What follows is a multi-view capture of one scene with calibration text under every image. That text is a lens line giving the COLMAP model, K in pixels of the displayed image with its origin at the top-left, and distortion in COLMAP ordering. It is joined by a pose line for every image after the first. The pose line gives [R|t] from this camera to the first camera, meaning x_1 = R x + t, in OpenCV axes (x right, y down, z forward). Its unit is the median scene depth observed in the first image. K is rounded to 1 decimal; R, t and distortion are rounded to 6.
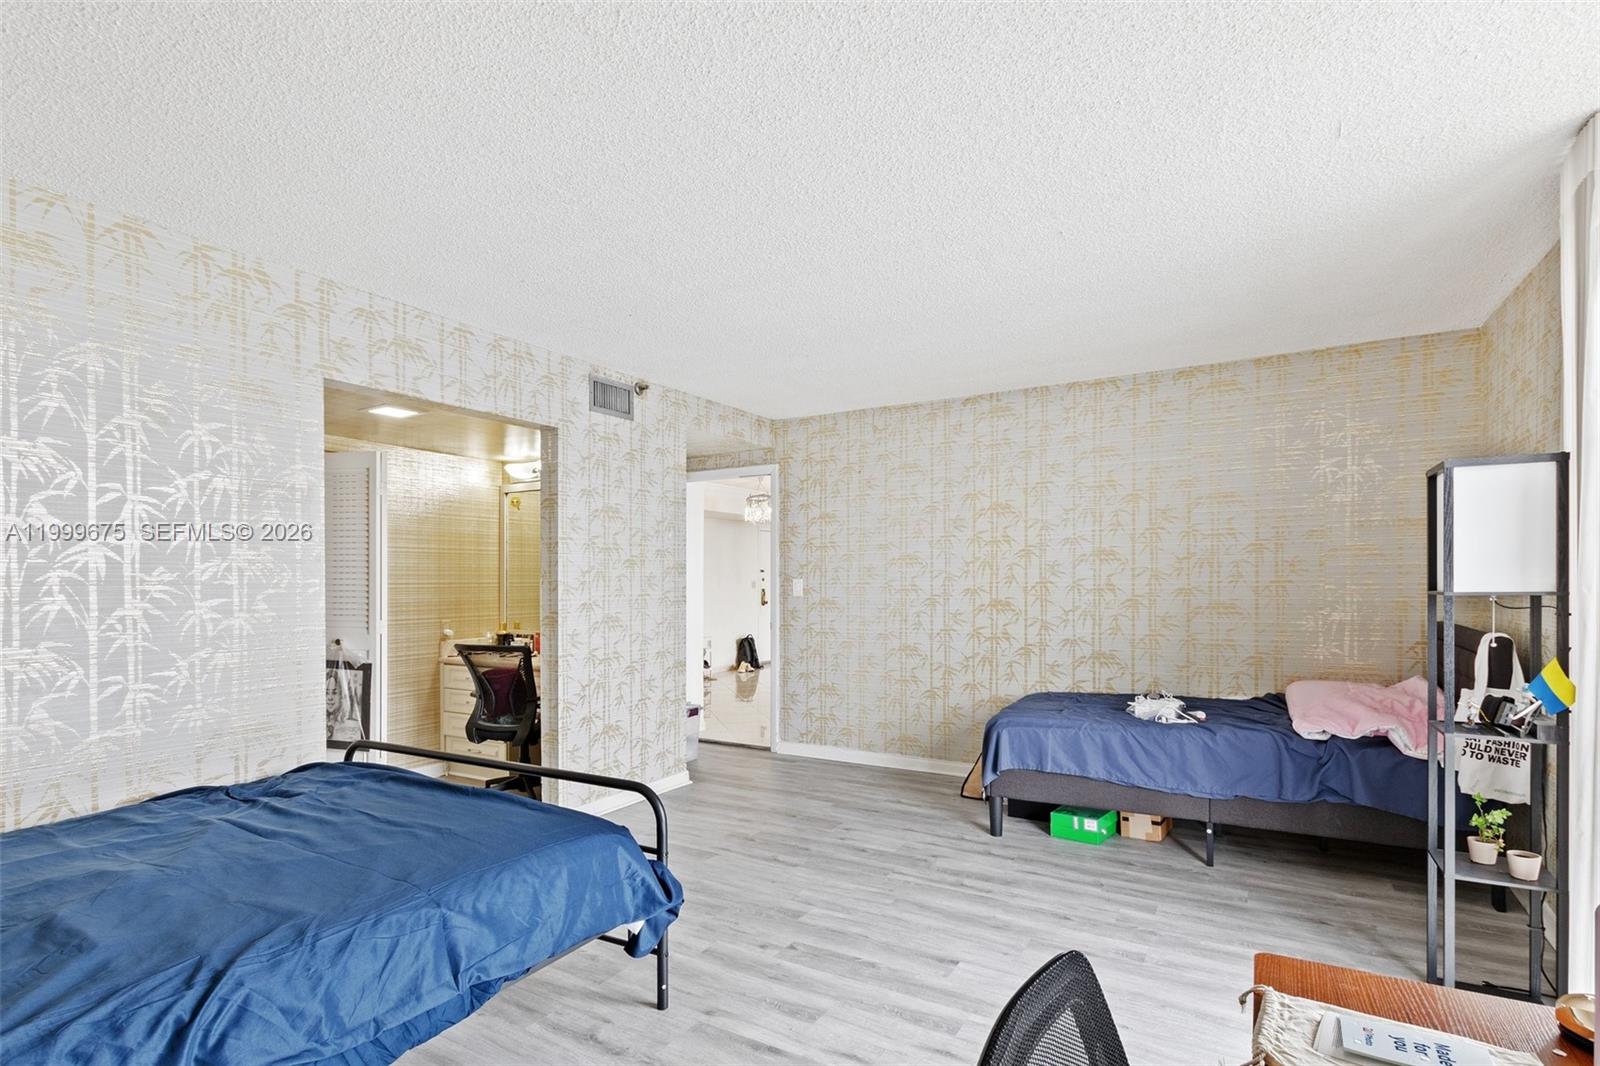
lens RADIAL K [[745.5, 0, 750.1], [0, 745.5, 574.8], [0, 0, 1]] dist [0.002047, -0.000323]
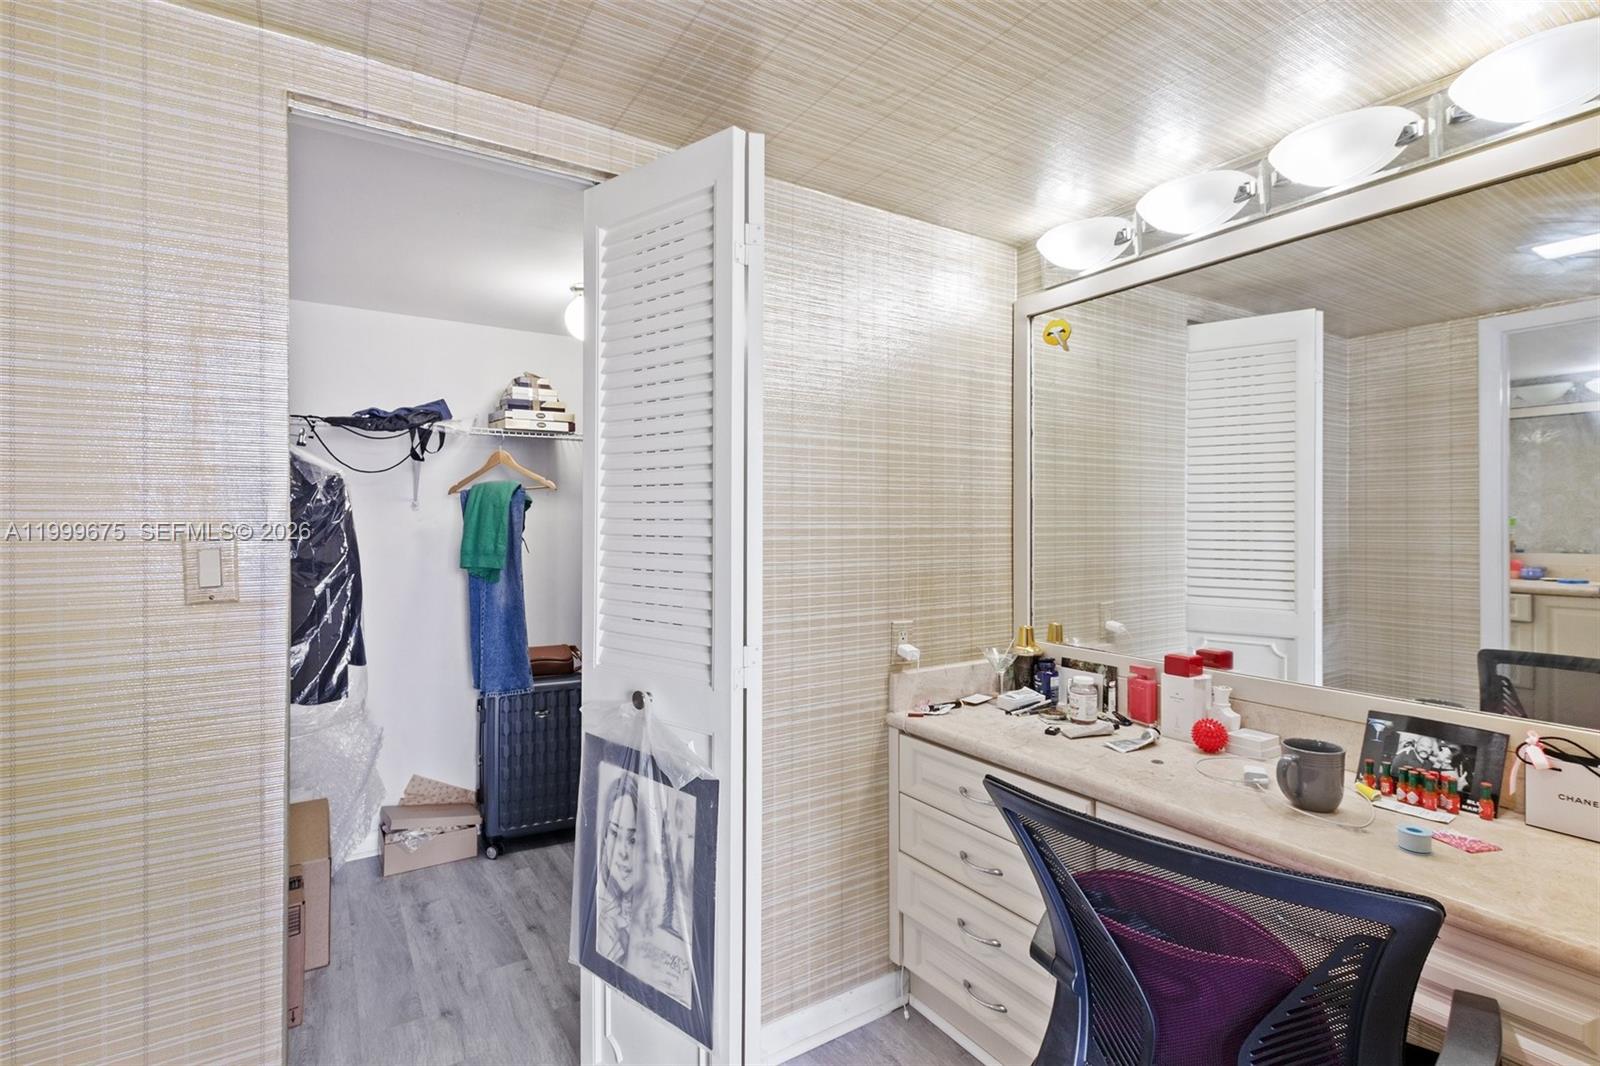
lens RADIAL K [[766.4, 0, 793.7], [0, 766.4, 527.8], [0, 0, 1]] dist [-0.000236, -0.000006]
pose [[0.897803, 0.004990, -0.440369, -0.328102], [0.000067, 0.999934, 0.011467, 0.005787], [0.440398, -0.010325, 0.897743, 0.708134]]
